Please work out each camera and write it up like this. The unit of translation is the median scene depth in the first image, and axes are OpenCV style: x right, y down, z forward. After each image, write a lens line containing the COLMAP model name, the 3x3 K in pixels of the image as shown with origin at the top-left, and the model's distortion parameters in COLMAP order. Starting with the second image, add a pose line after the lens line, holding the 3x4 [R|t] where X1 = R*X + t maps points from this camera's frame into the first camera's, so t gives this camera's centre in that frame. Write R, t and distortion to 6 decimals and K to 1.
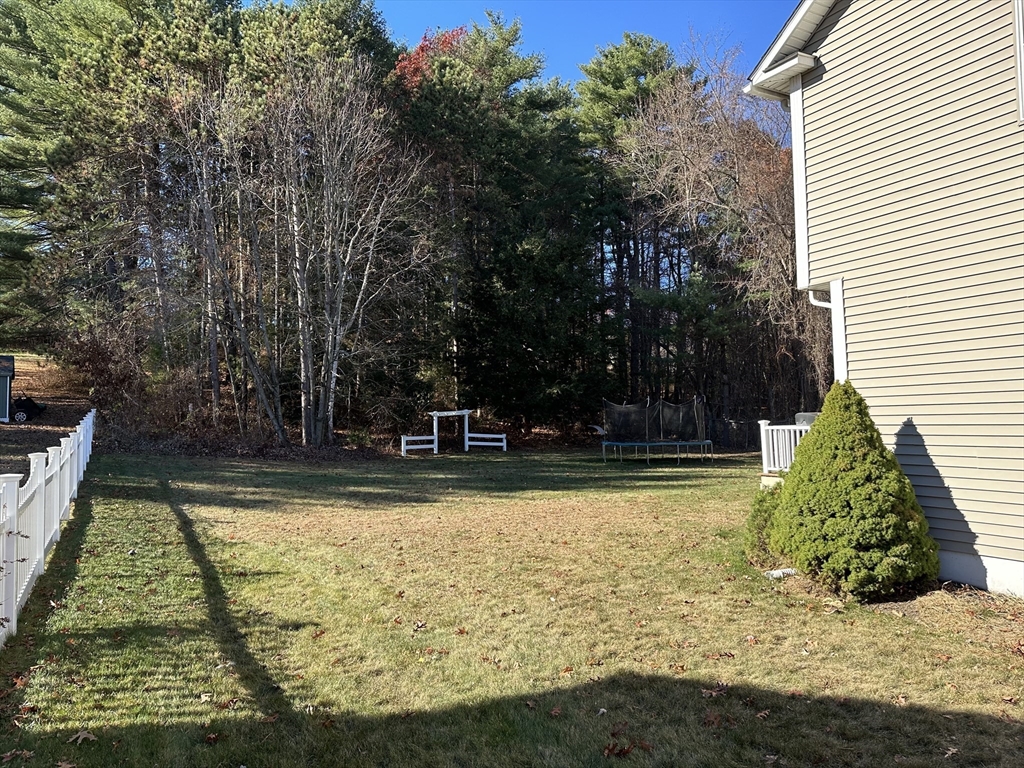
lens RADIAL K [[714.5, 0, 512.0], [0, 714.5, 384.0], [0, 0, 1]] dist [0.097576, -0.133307]
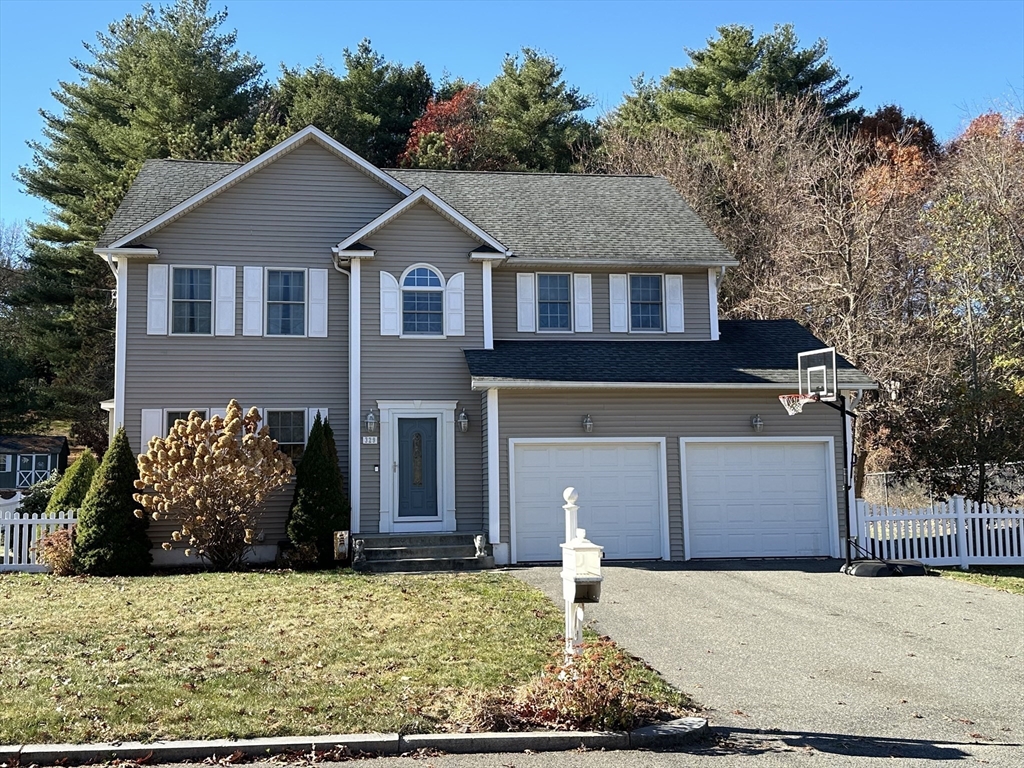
lens RADIAL K [[1073.9, 0, 509.2], [0, 1073.9, 379.1], [0, 0, 1]] dist [0.179182, -0.391805]
pose [[0.941096, -0.034050, -0.336420, 0.709573], [0.016970, 0.998419, -0.053583, -0.022322], [0.337712, 0.044717, 0.940187, -0.538614]]
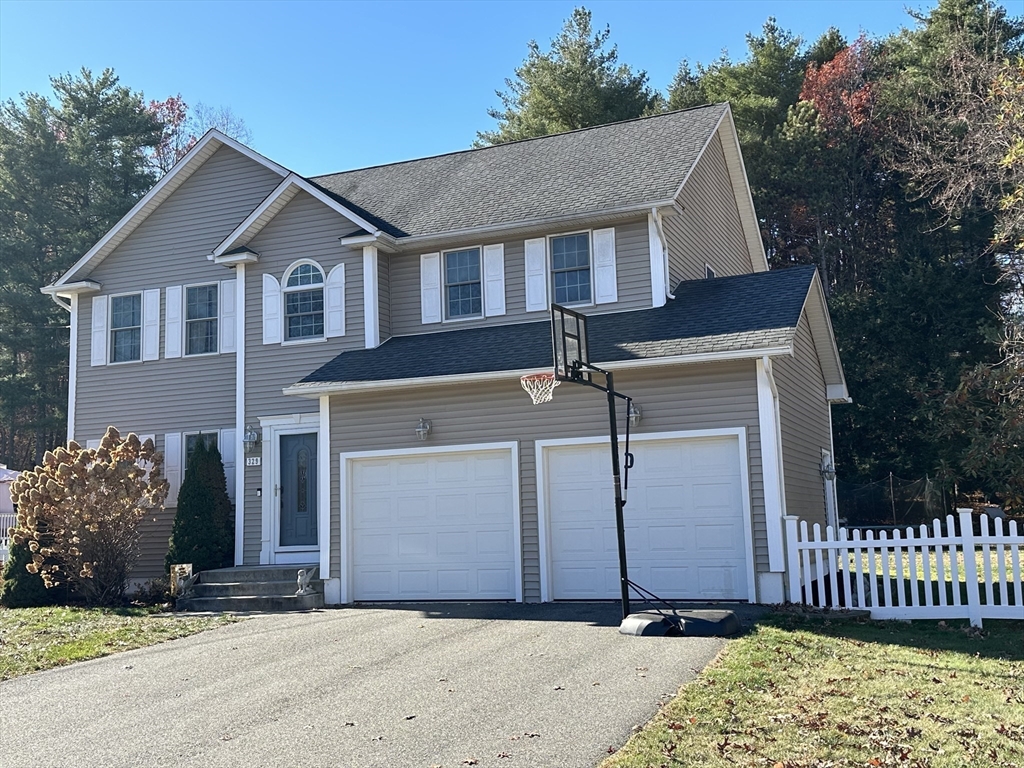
lens RADIAL K [[1073.9, 0, 509.2], [0, 1073.9, 379.1], [0, 0, 1]] dist [0.179182, -0.391805]
pose [[0.630042, -0.105850, -0.769313, 0.963928], [0.061143, 0.994353, -0.086739, -0.006306], [0.774150, 0.007611, 0.632956, -0.212764]]
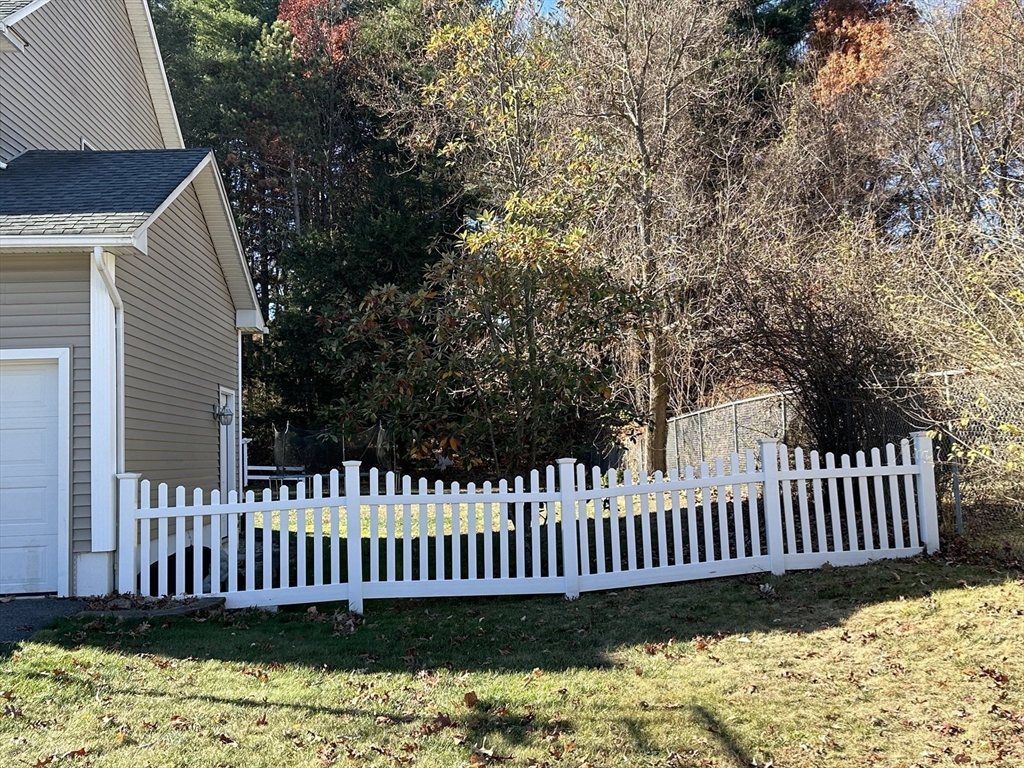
lens RADIAL K [[1073.9, 0, 509.2], [0, 1073.9, 379.1], [0, 0, 1]] dist [0.179182, -0.391805]
pose [[0.908942, -0.044910, -0.414496, 0.924203], [0.042439, 0.998984, -0.015175, -0.000106], [0.414756, -0.003797, 0.909925, -0.085214]]
